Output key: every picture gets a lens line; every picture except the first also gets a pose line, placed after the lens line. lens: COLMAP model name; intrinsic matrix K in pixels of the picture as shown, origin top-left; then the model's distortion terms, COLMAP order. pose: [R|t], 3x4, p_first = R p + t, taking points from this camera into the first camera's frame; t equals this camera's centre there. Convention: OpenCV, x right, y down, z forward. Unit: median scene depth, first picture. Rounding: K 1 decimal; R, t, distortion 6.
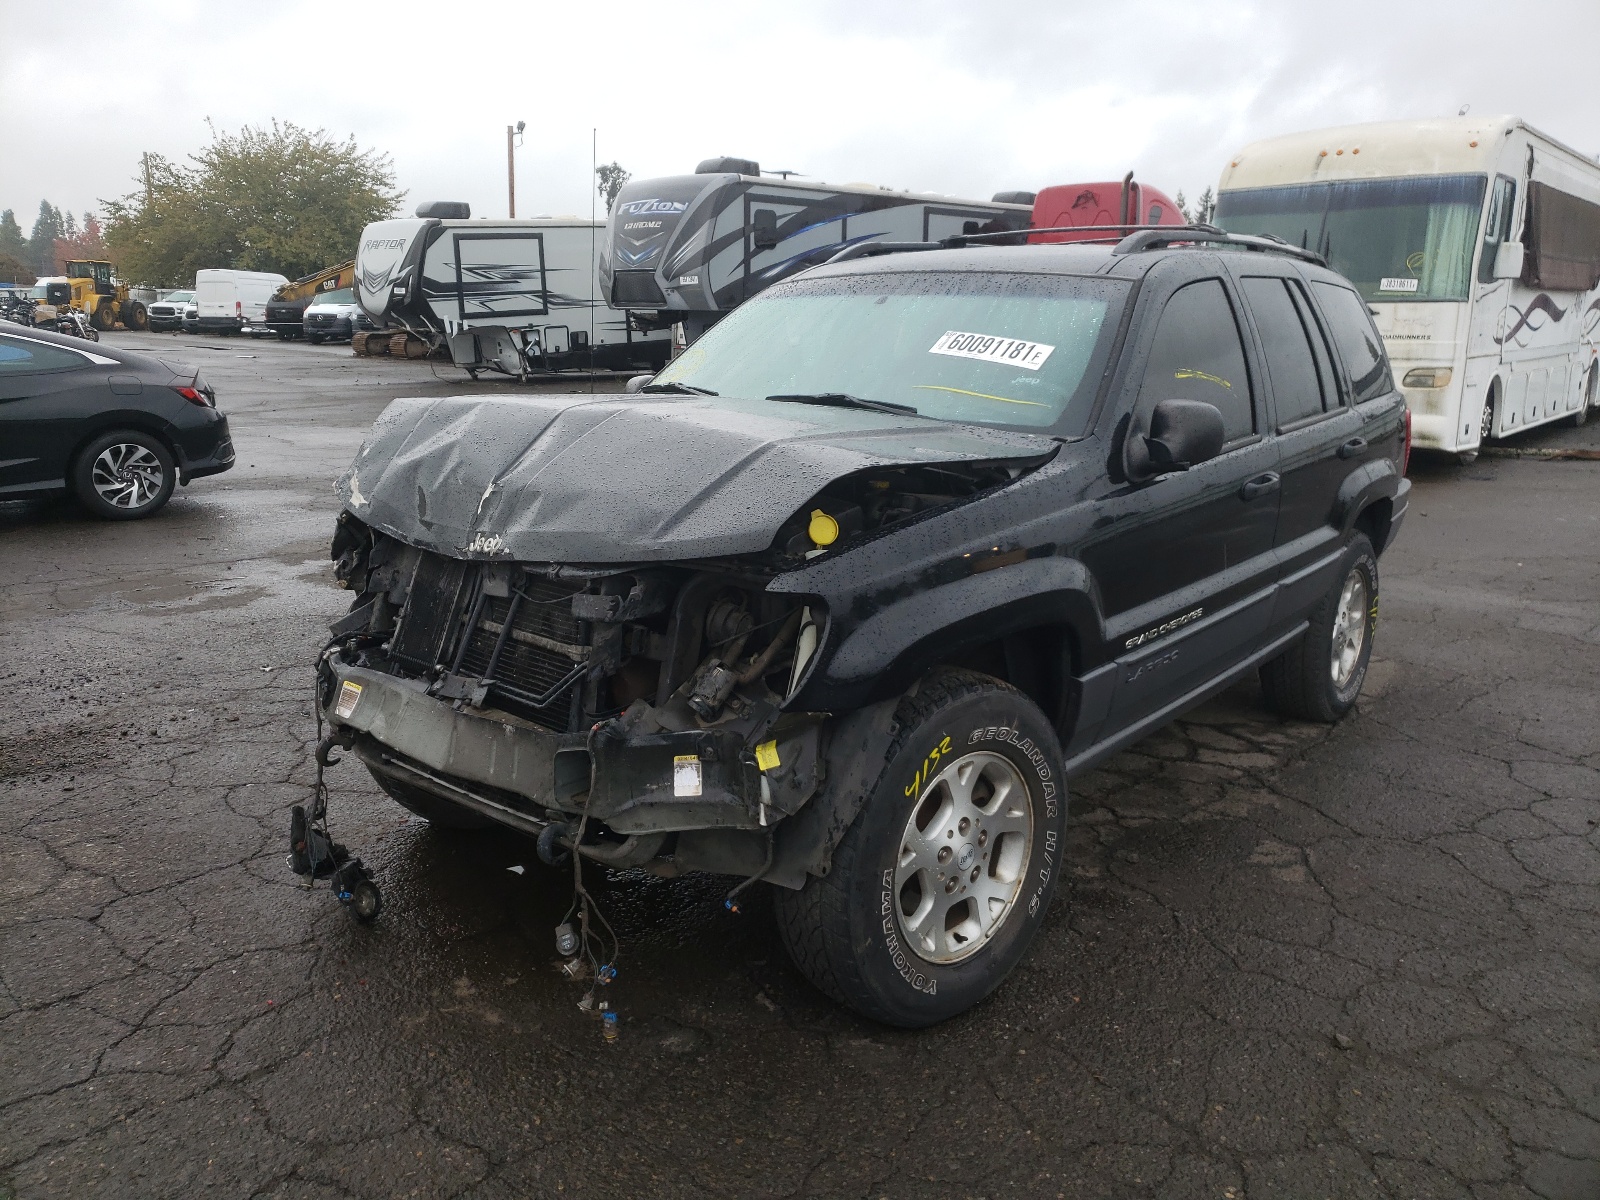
lens RADIAL K [[1245.0, 0, 785.8], [0, 1245.0, 596.8], [0, 0, 1]] dist [0.031256, -0.005622]
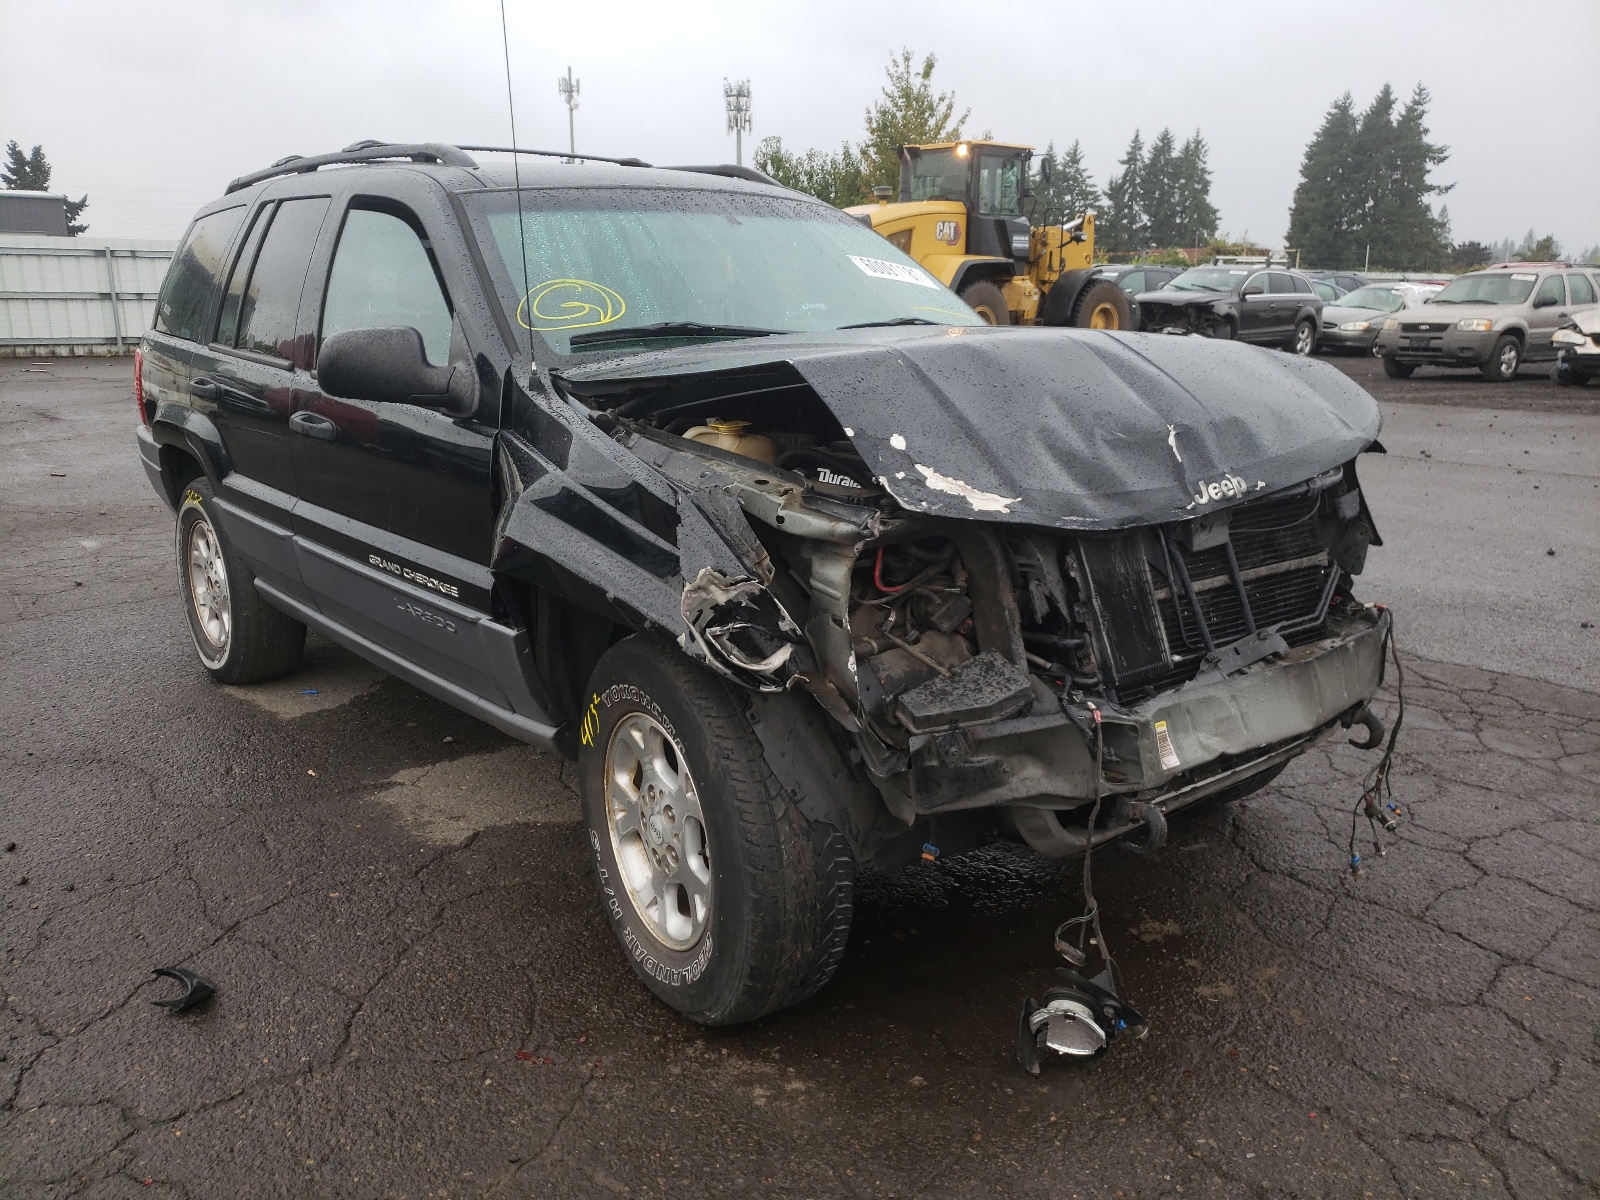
lens RADIAL K [[1236.5, 0, 772.0], [0, 1236.5, 619.6], [0, 0, 1]] dist [0.028099, 0.003980]
pose [[0.205544, -0.276528, 0.938767, -1.129337], [0.220182, 0.947723, 0.230957, -0.222470], [-0.953557, 0.159228, 0.255685, 1.076847]]
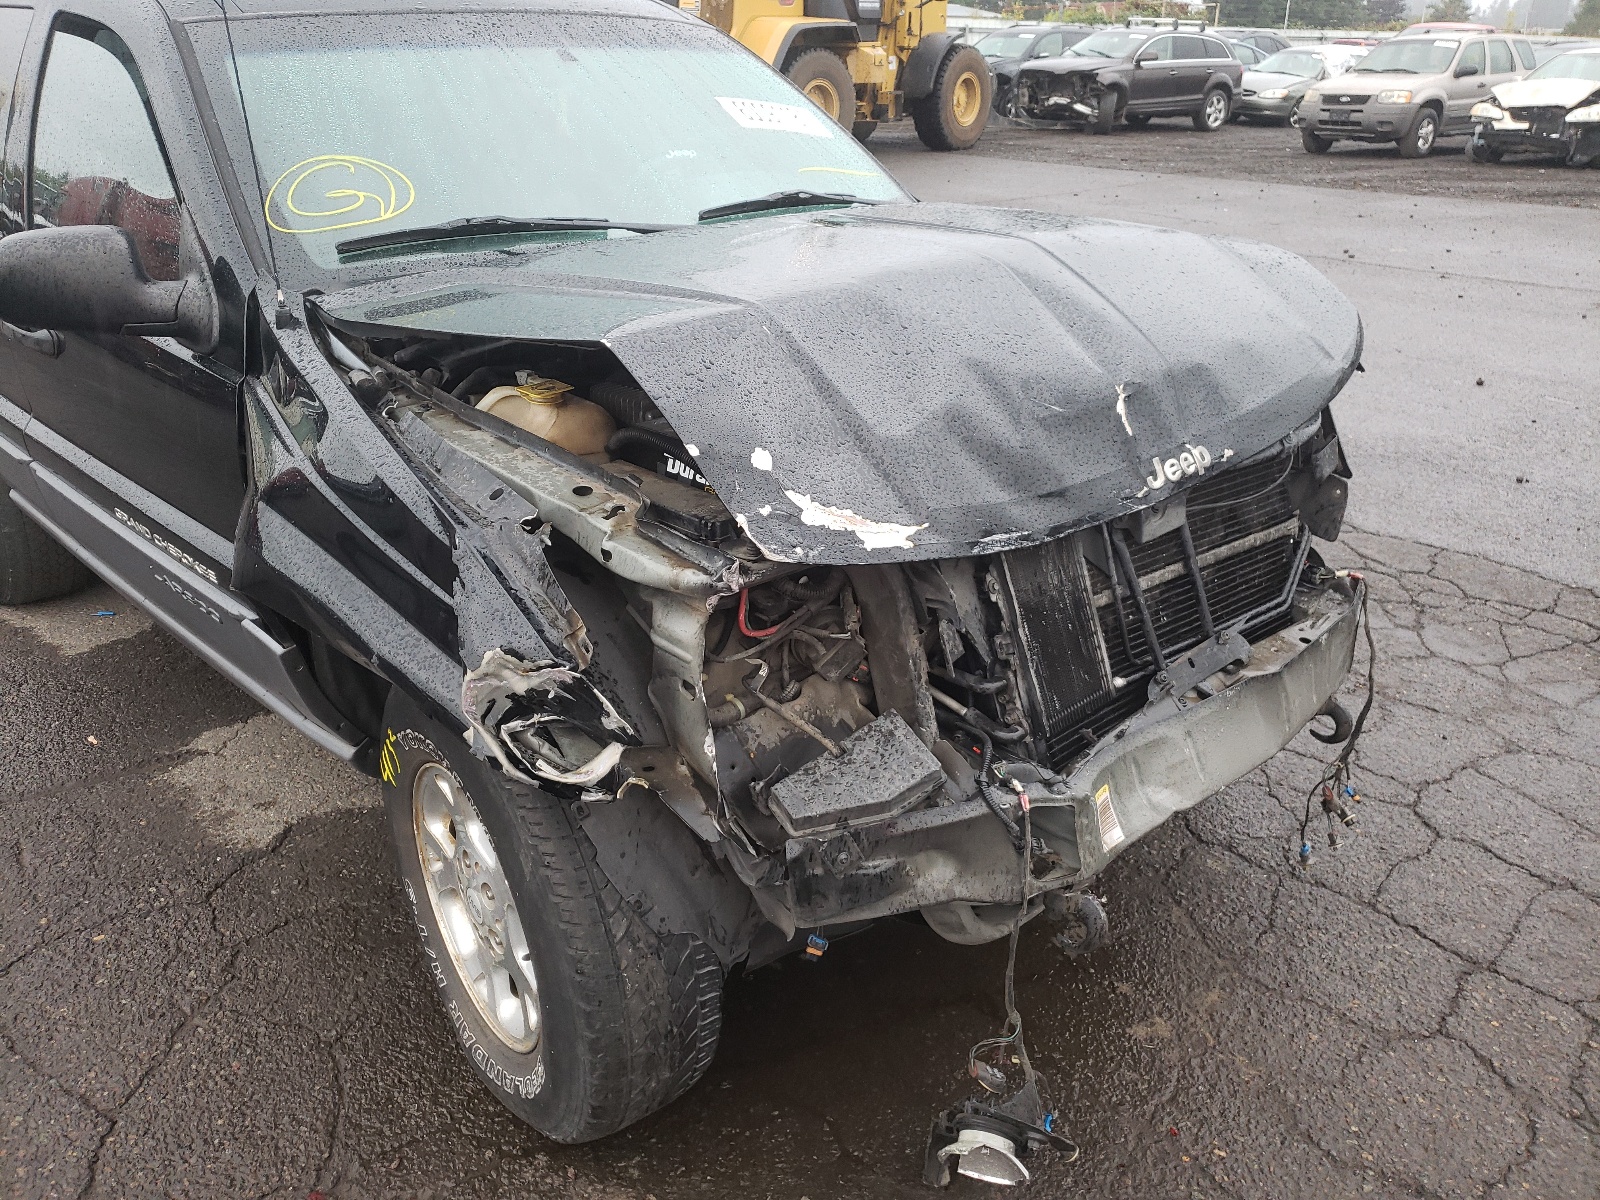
lens RADIAL K [[1245.0, 0, 785.8], [0, 1245.0, 596.8], [0, 0, 1]] dist [0.031256, -0.005622]
pose [[0.123010, -0.423233, 0.897631, -0.902237], [0.216741, 0.894123, 0.391877, -0.289895], [-0.968448, 0.146349, 0.201718, 1.066833]]
